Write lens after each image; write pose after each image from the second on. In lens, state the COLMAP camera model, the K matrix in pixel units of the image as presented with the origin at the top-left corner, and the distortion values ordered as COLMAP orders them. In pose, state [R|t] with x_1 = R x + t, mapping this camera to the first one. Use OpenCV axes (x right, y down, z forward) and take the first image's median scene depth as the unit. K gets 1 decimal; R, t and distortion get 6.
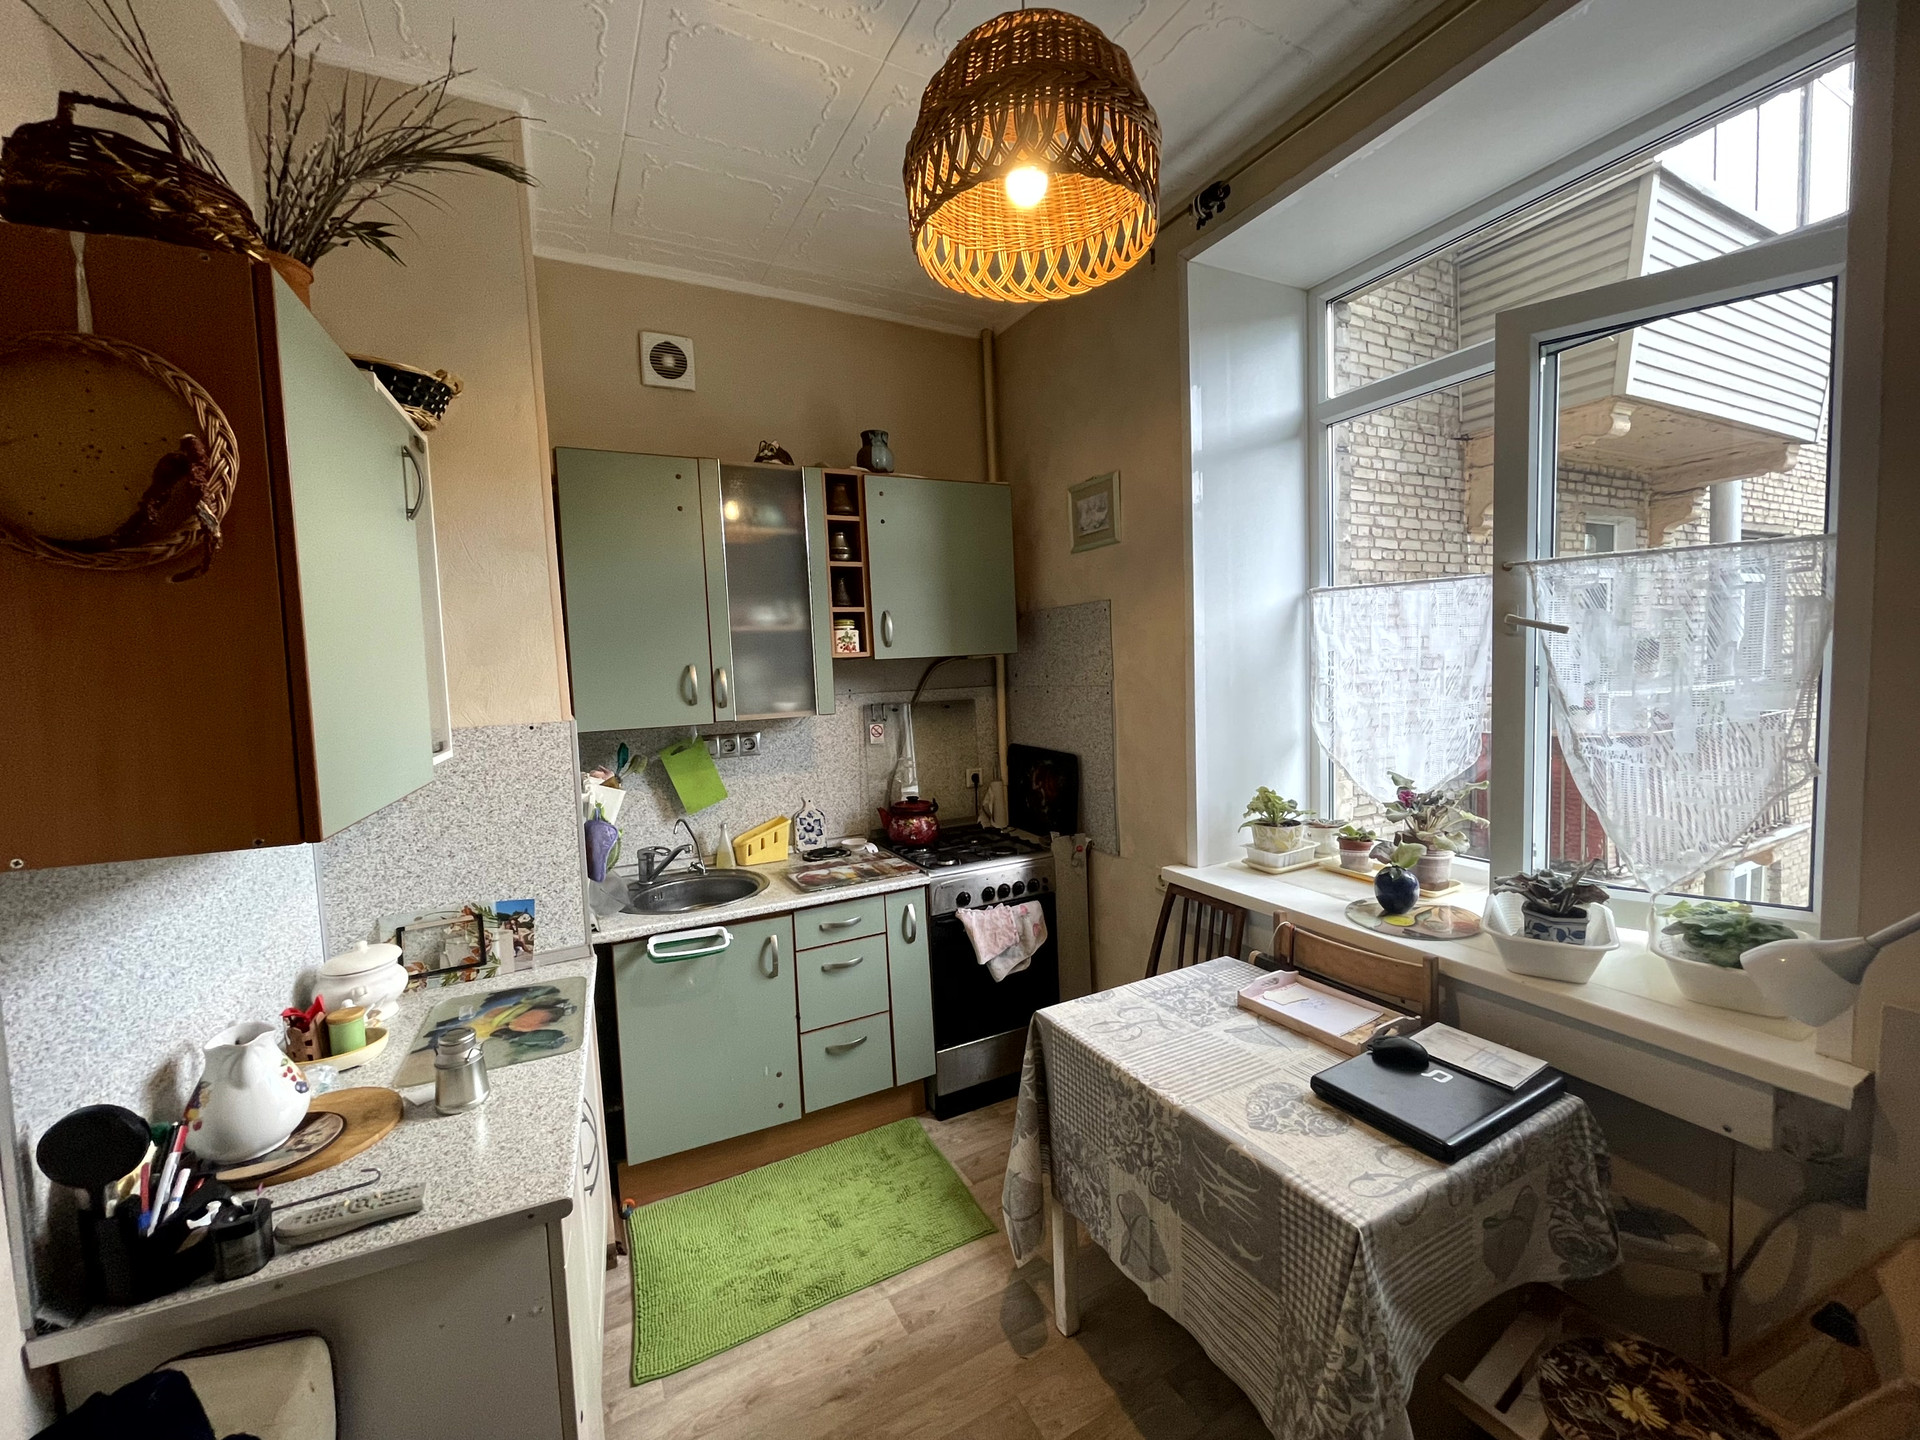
lens RADIAL K [[773.4, 0, 956.7], [0, 773.4, 717.8], [0, 0, 1]] dist [-0.013050, 0.004519]
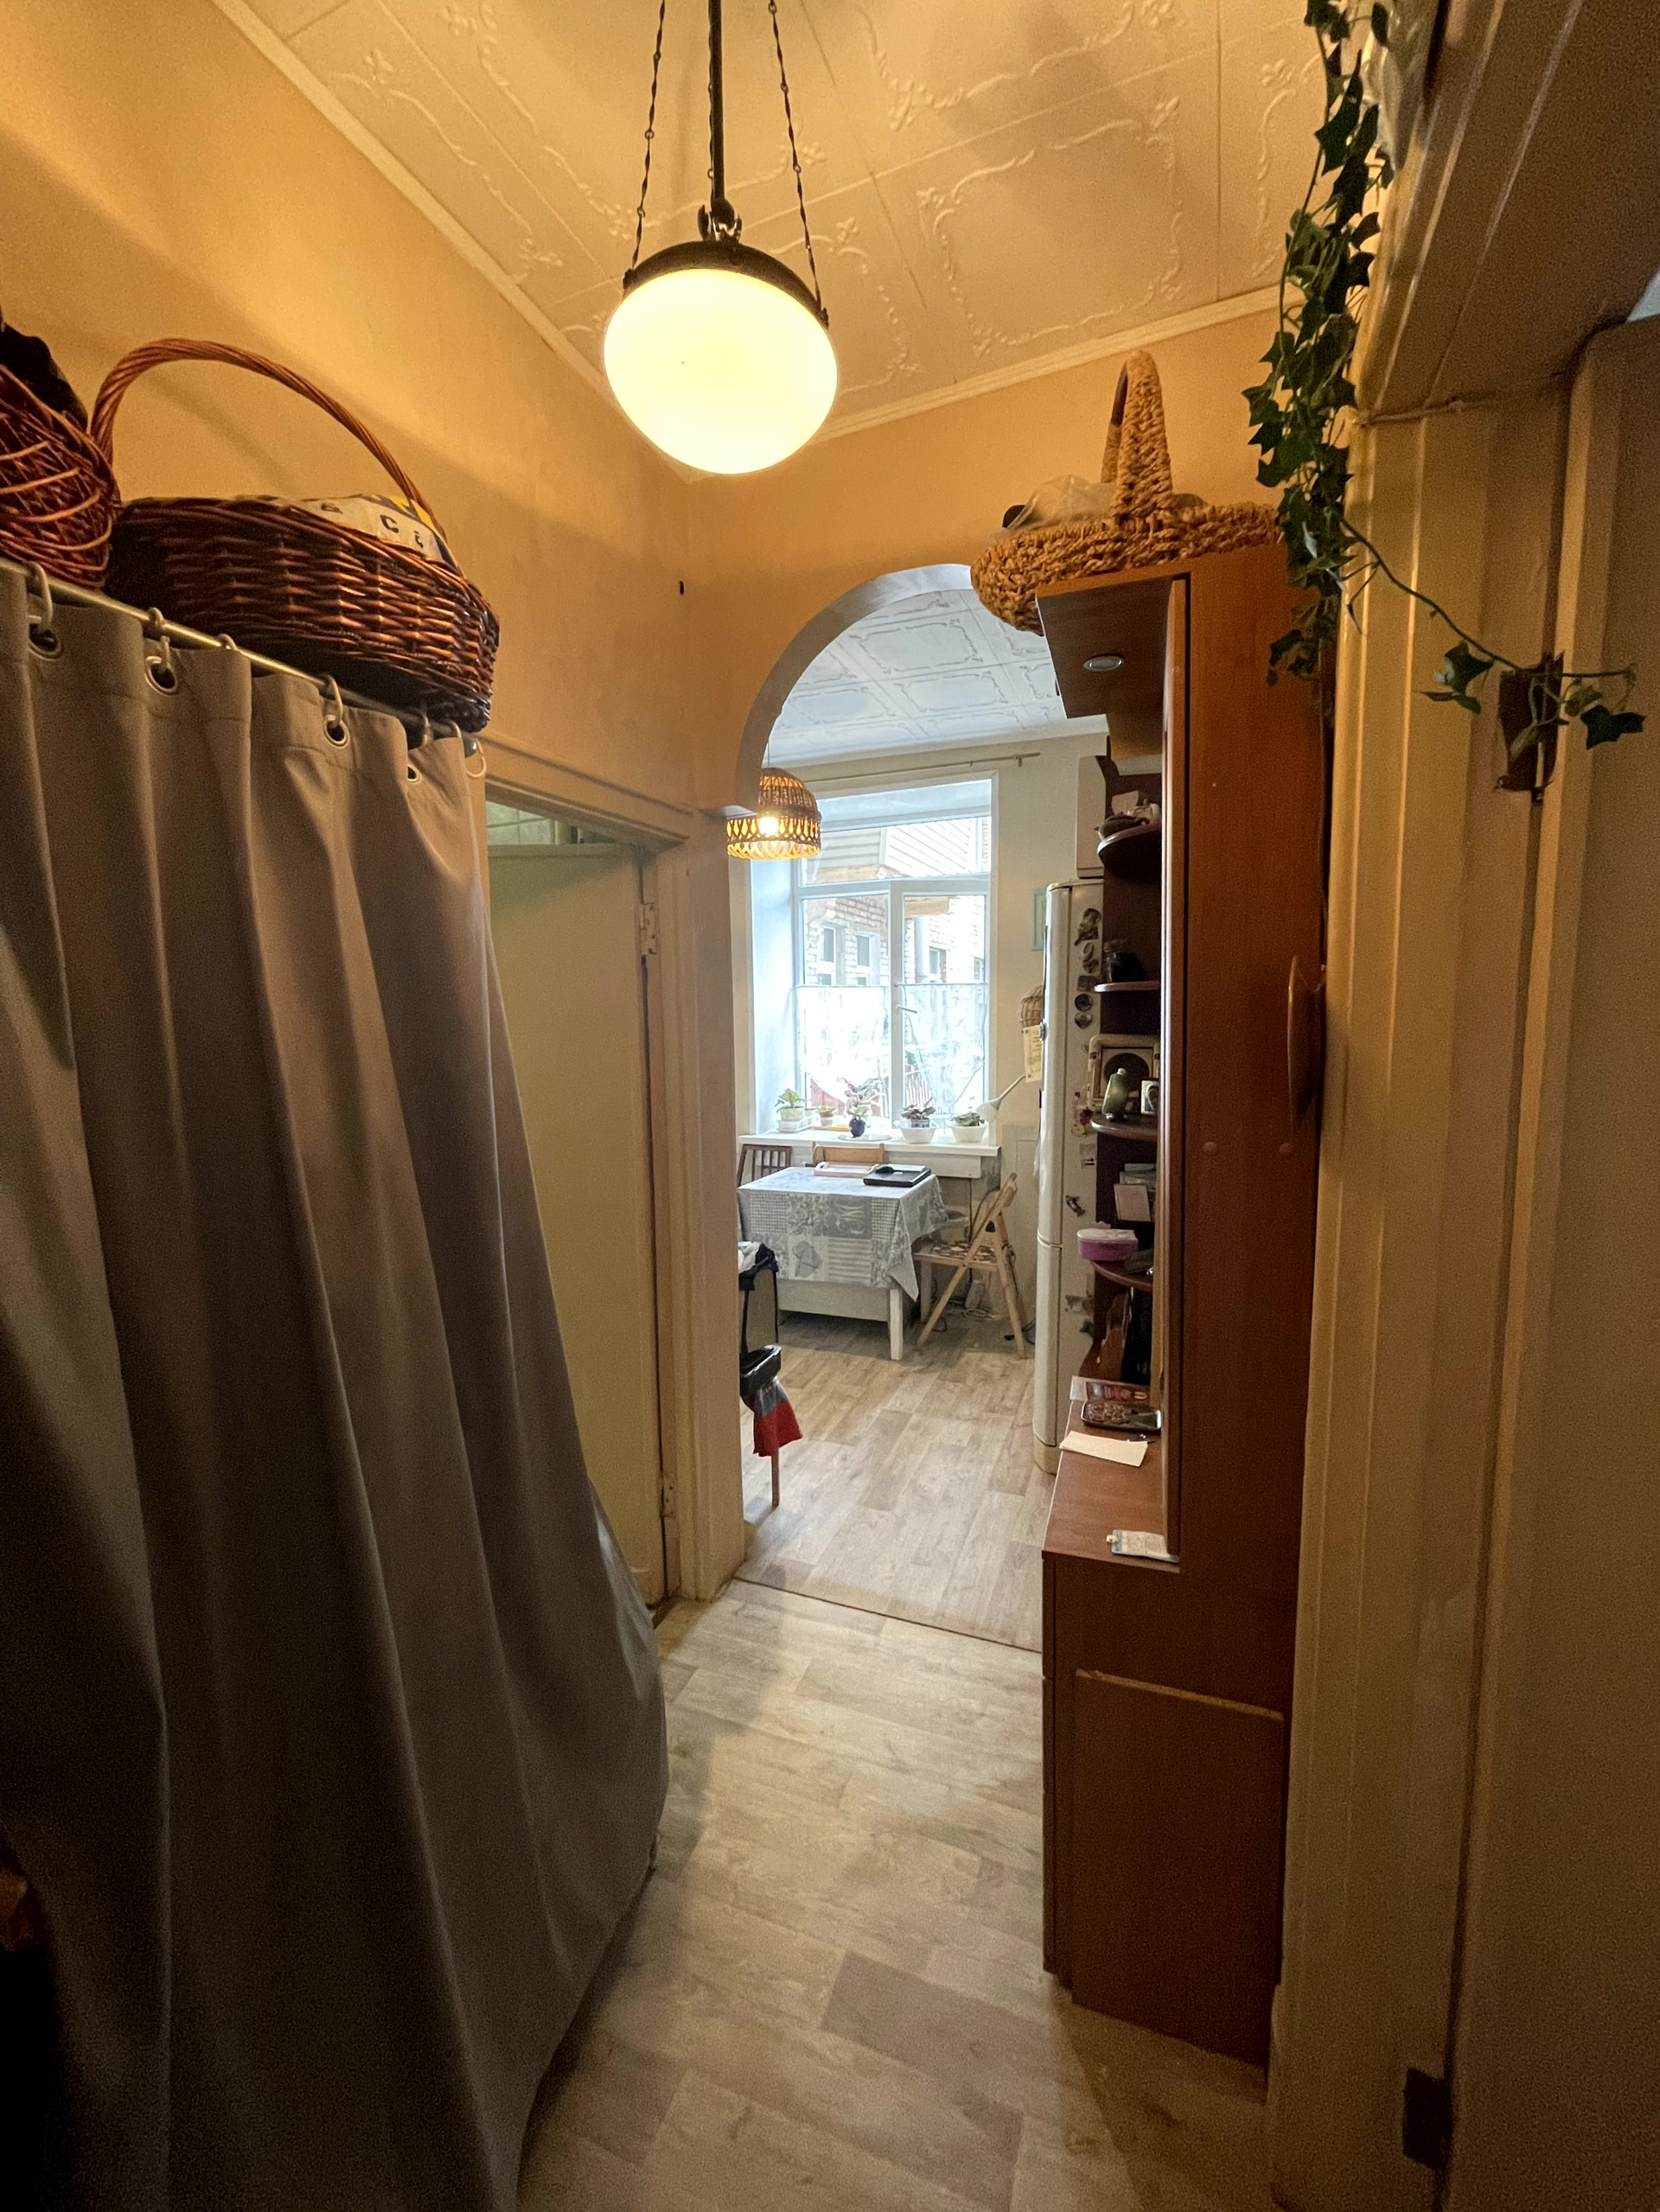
lens RADIAL K [[891.1, 0, 830.0], [0, 891.1, 1106.0], [0, 0, 1]] dist [-0.013050, 0.004519]
pose [[0.759809, -0.038217, 0.649022, -1.155008], [0.028194, 0.999269, 0.025835, 0.096382], [-0.649535, -0.001331, 0.760331, -0.903437]]
